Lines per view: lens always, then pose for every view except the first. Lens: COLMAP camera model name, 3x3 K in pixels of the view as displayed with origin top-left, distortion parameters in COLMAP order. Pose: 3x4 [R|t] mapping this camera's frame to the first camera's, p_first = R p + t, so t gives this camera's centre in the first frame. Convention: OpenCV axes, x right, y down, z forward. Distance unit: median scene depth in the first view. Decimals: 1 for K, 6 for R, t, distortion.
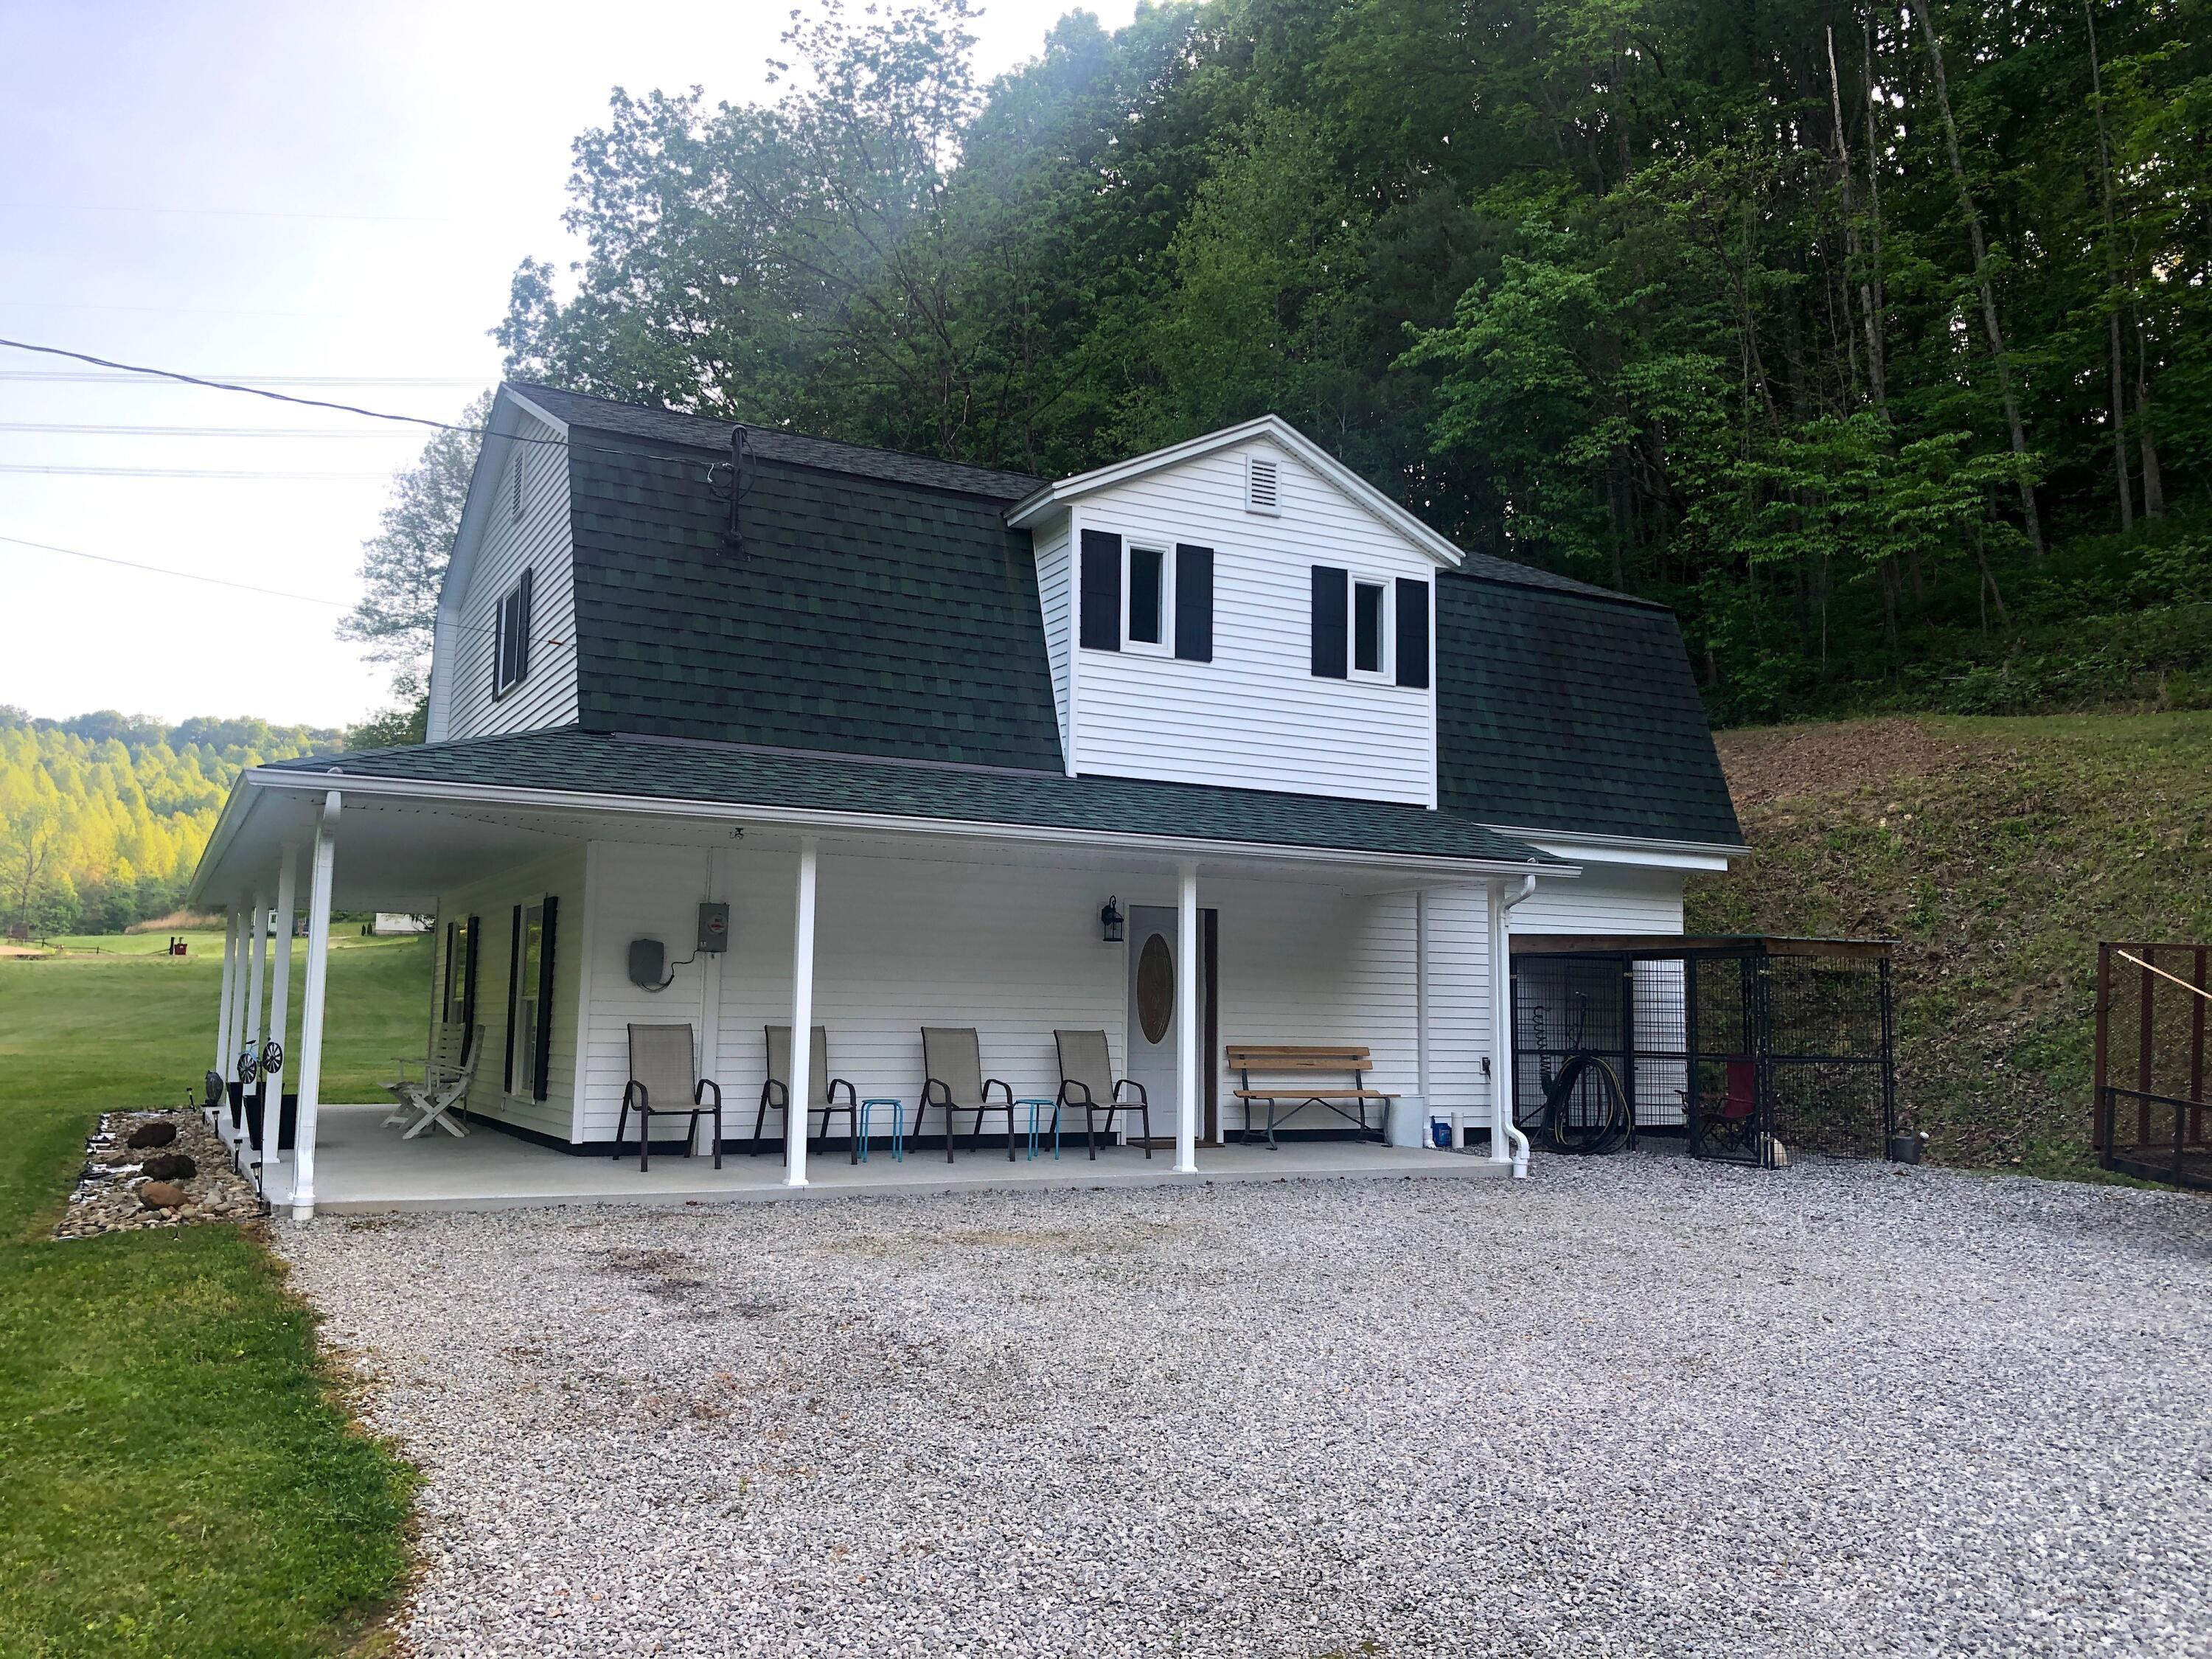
lens RADIAL K [[1679.6, 0, 1106.0], [0, 1679.6, 829.5], [0, 0, 1]] dist [0.008374, -0.003842]
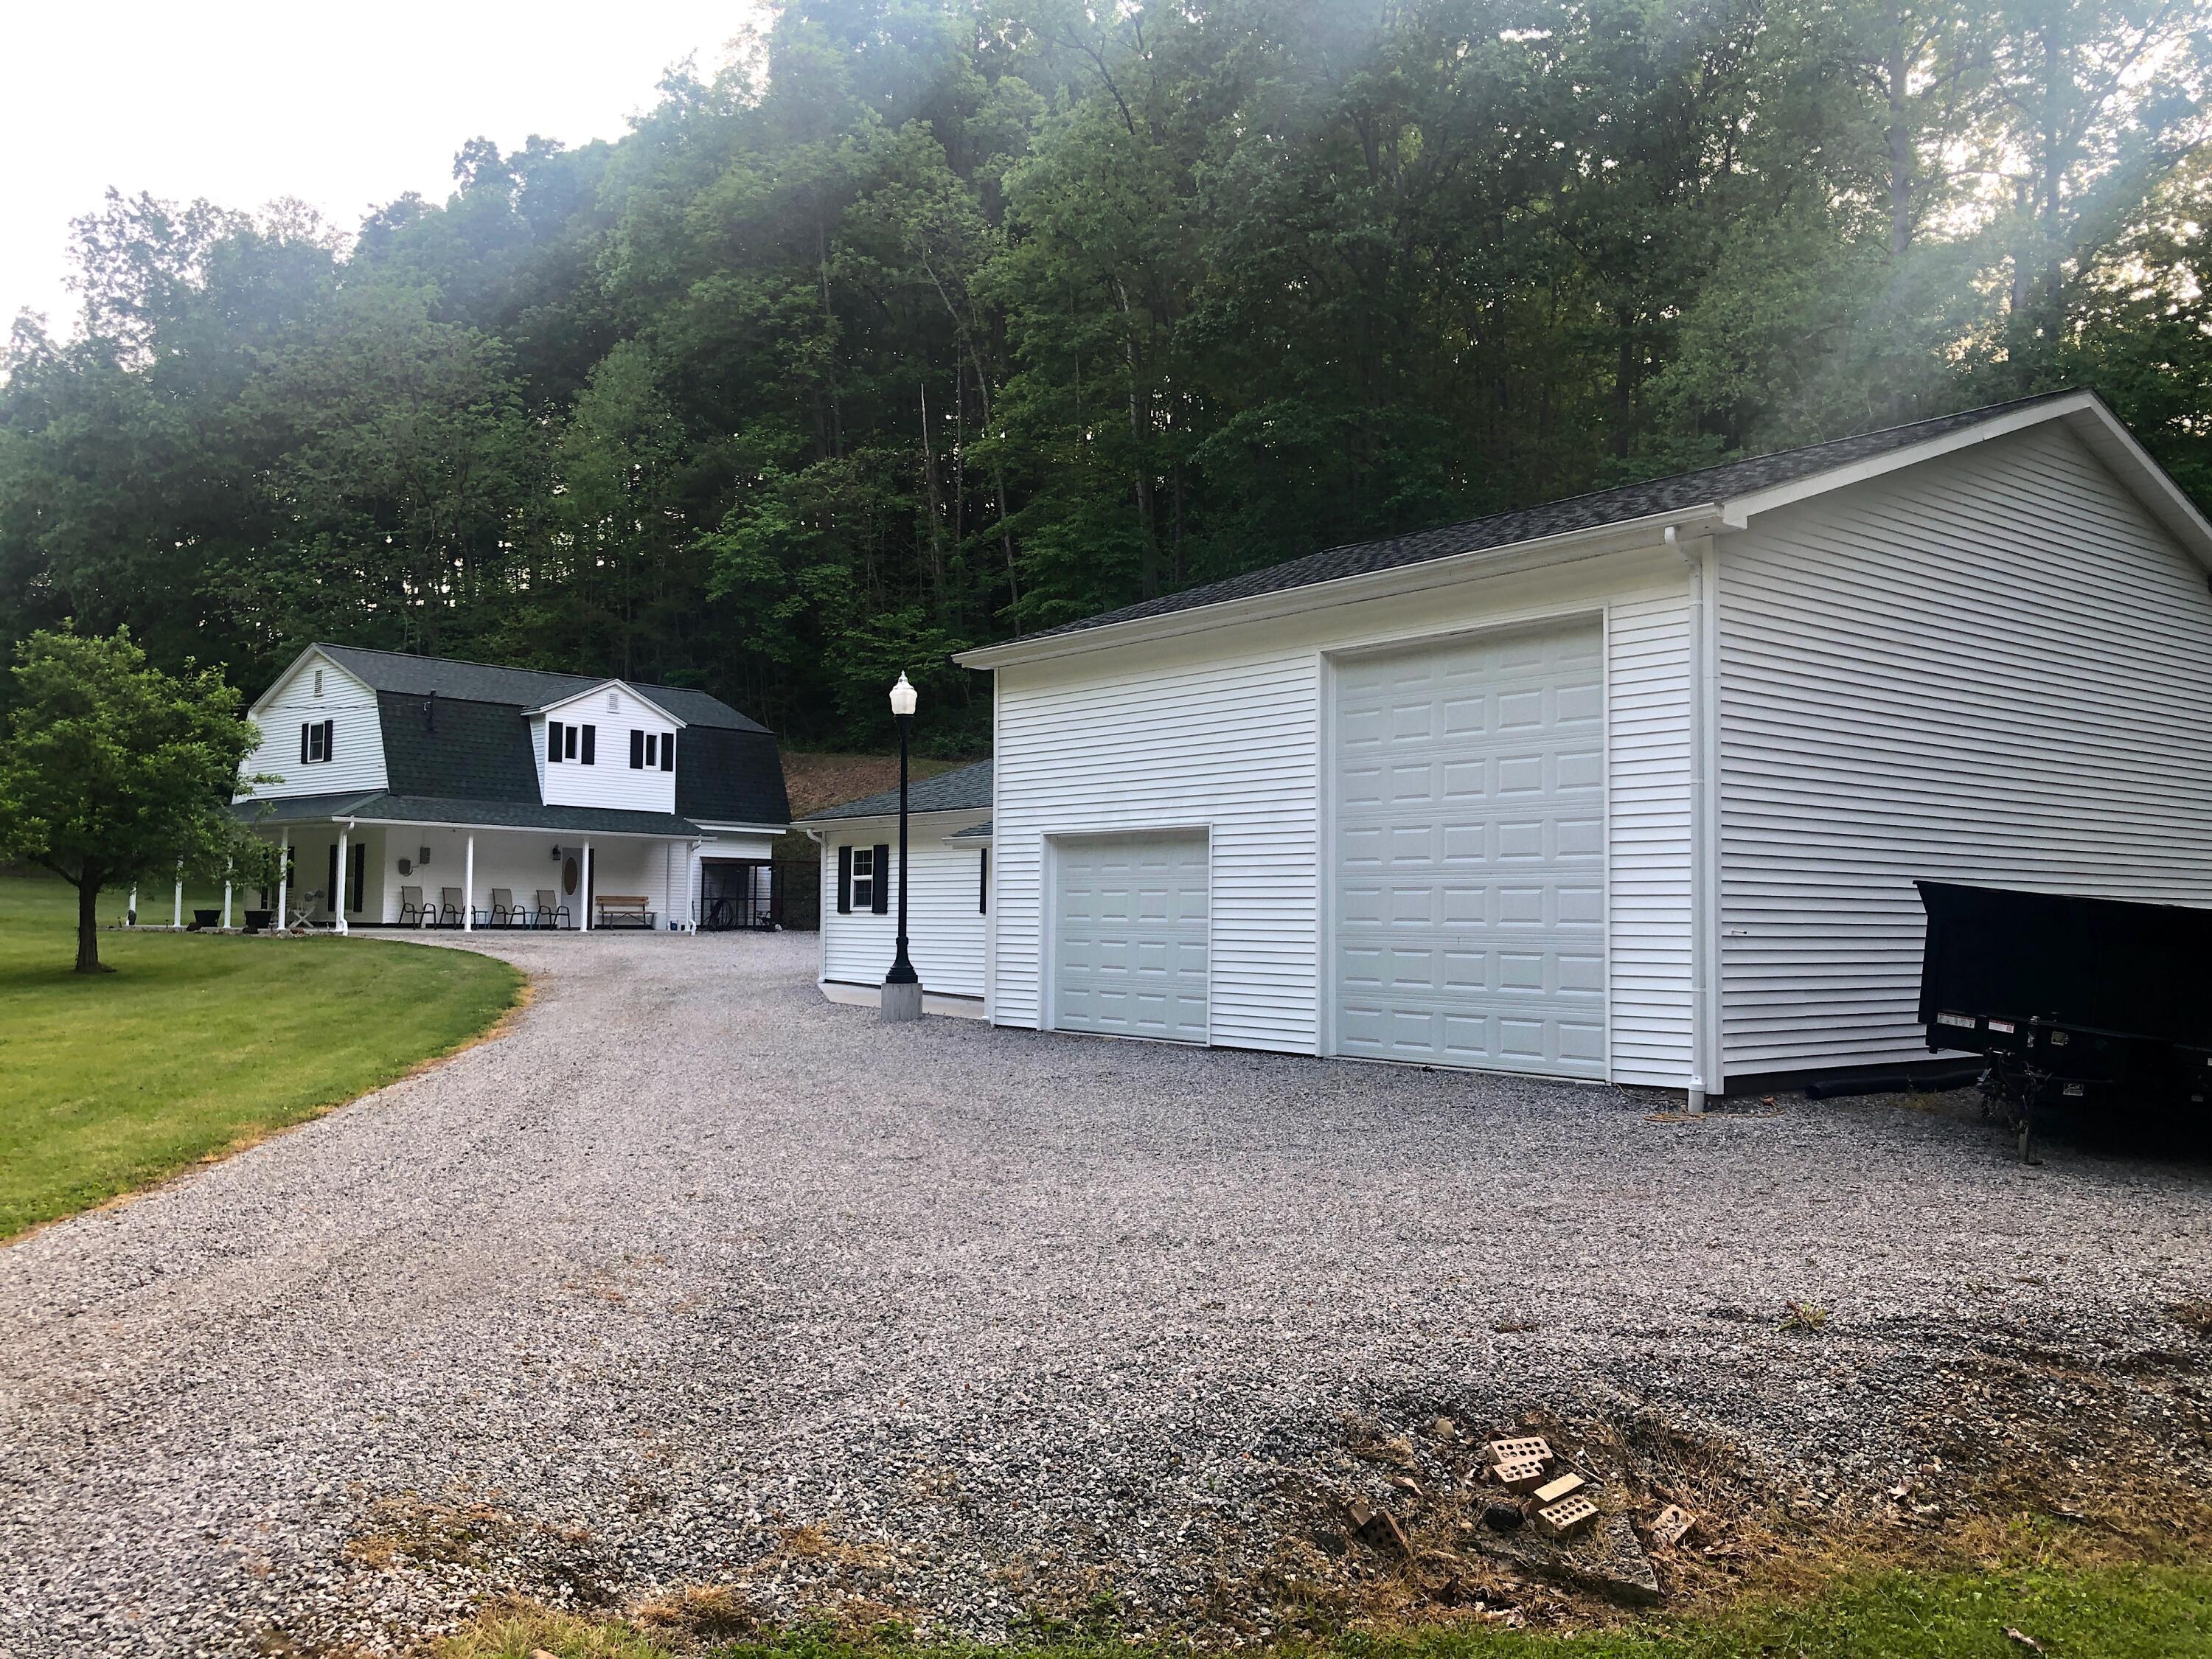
lens RADIAL K [[1679.6, 0, 1106.0], [0, 1679.6, 829.5], [0, 0, 1]] dist [0.008374, -0.003842]
pose [[0.929578, 0.013635, 0.368374, -0.177657], [-0.038308, 0.997478, 0.059747, -0.188464], [-0.366630, -0.069651, 0.927756, -1.968096]]
